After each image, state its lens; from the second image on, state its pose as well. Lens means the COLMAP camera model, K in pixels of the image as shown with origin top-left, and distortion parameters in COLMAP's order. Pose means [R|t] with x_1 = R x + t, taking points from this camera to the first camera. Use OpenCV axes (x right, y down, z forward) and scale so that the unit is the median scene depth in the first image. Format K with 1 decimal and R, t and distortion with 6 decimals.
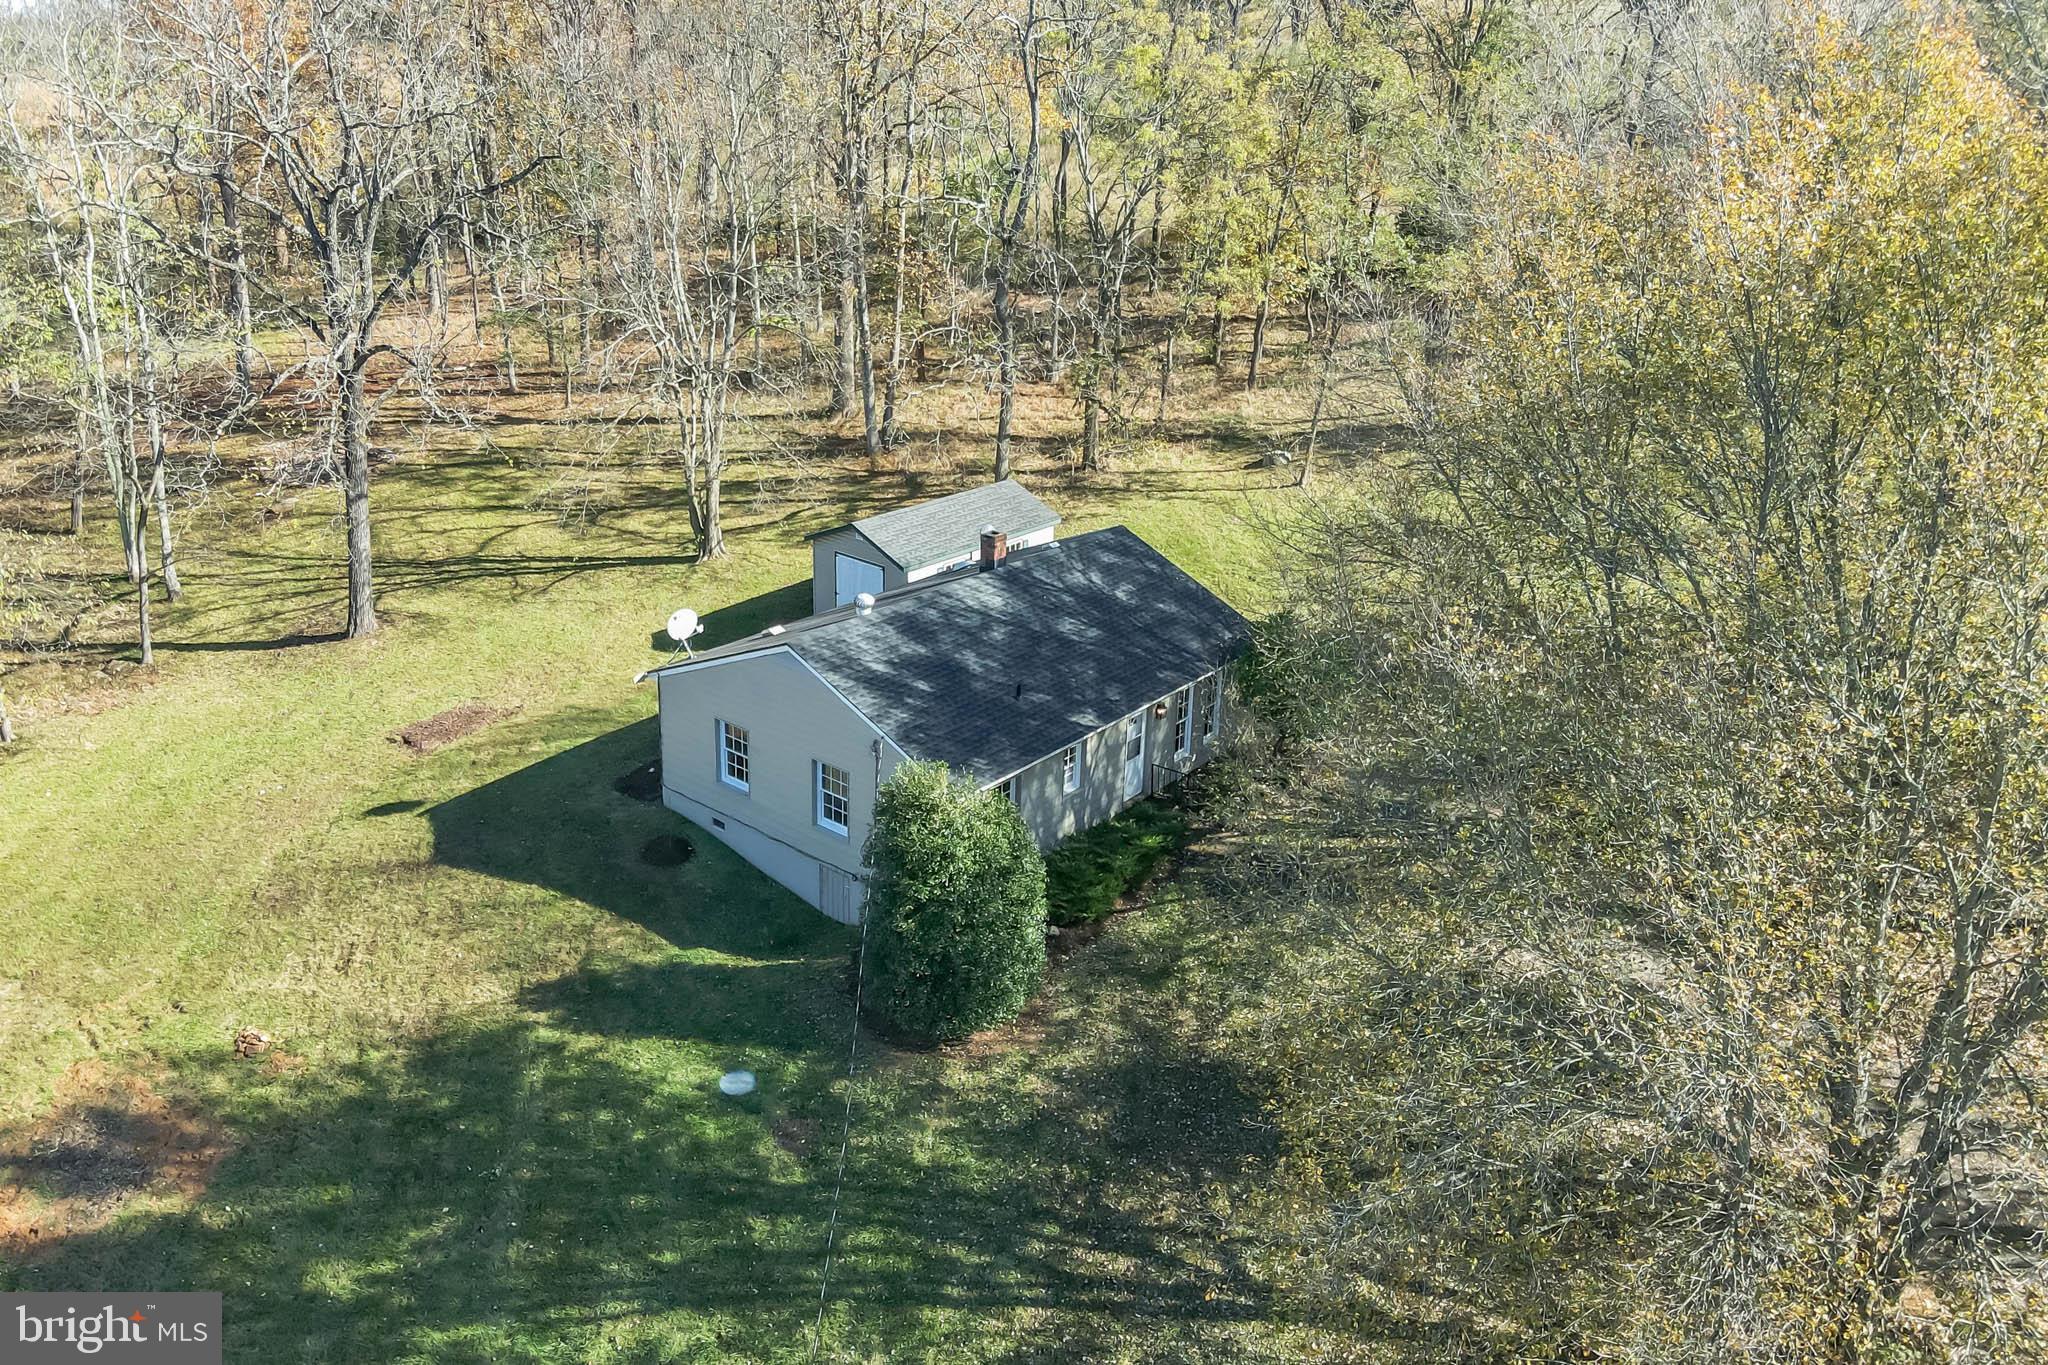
lens RADIAL K [[1491.6, 0, 1024.0], [0, 1491.6, 682.5], [0, 0, 1]] dist [0.020848, 0.000656]
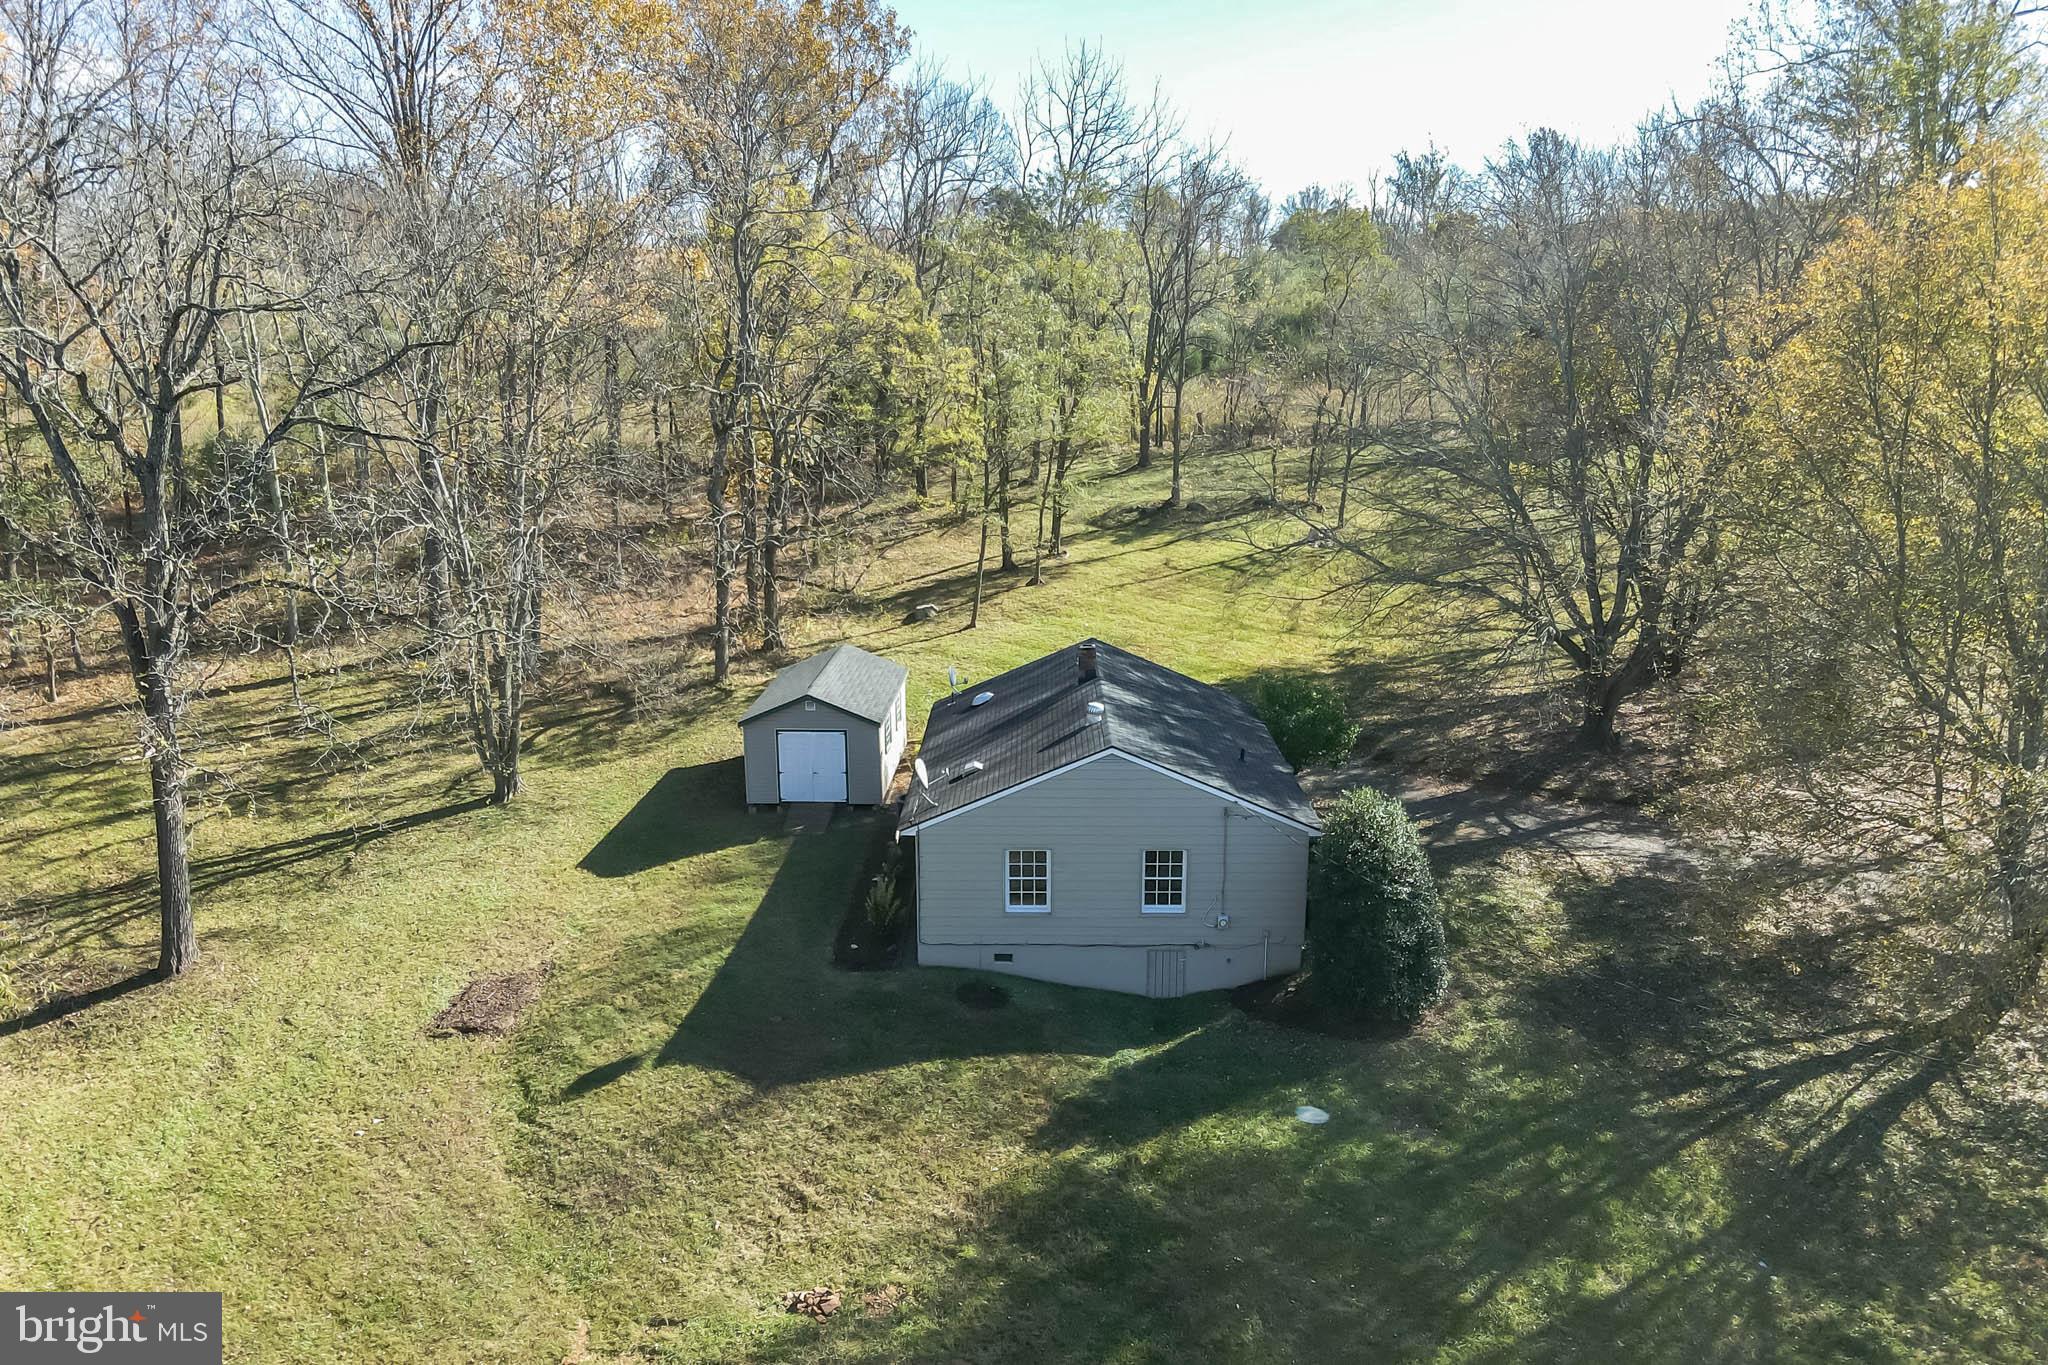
lens RADIAL K [[1491.6, 0, 1024.0], [0, 1491.6, 682.5], [0, 0, 1]] dist [0.020848, 0.000656]
pose [[0.788469, -0.175787, 0.589419, -0.614461], [0.263446, 0.962457, -0.065372, -0.010880], [-0.555799, 0.206824, 0.805178, 0.125438]]
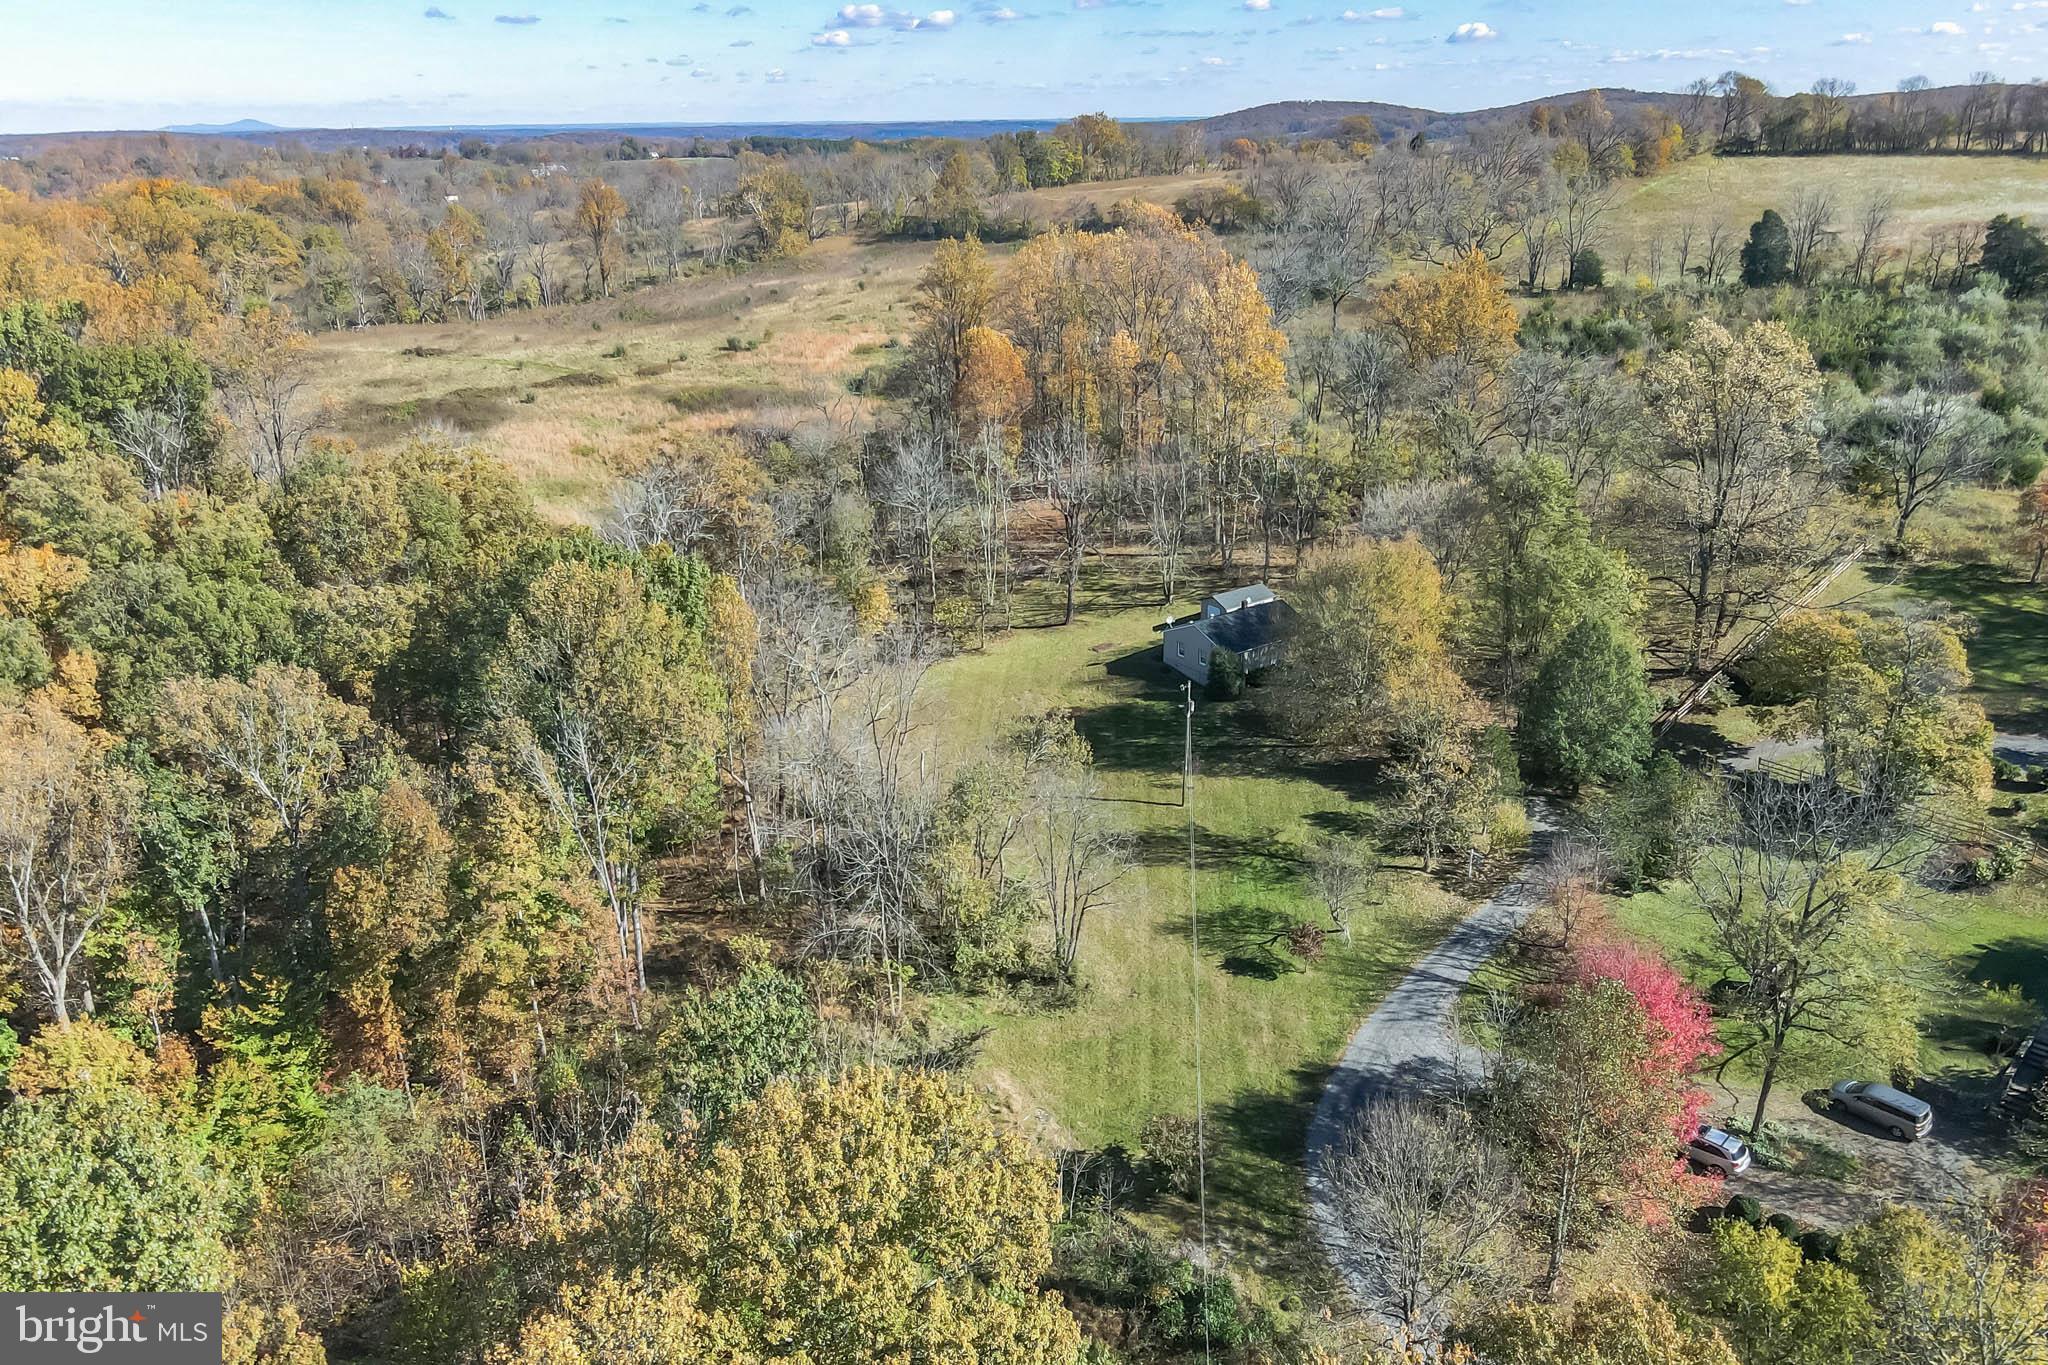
lens RADIAL K [[1541.2, 0, 1023.4], [0, 1541.2, 610.2], [0, 0, 1]] dist [0.008991, 0.005284]
pose [[0.965777, 0.031612, -0.257440, 0.427397], [-0.051389, 0.996190, -0.070460, 0.218652], [0.254232, 0.081278, 0.963722, -2.827965]]
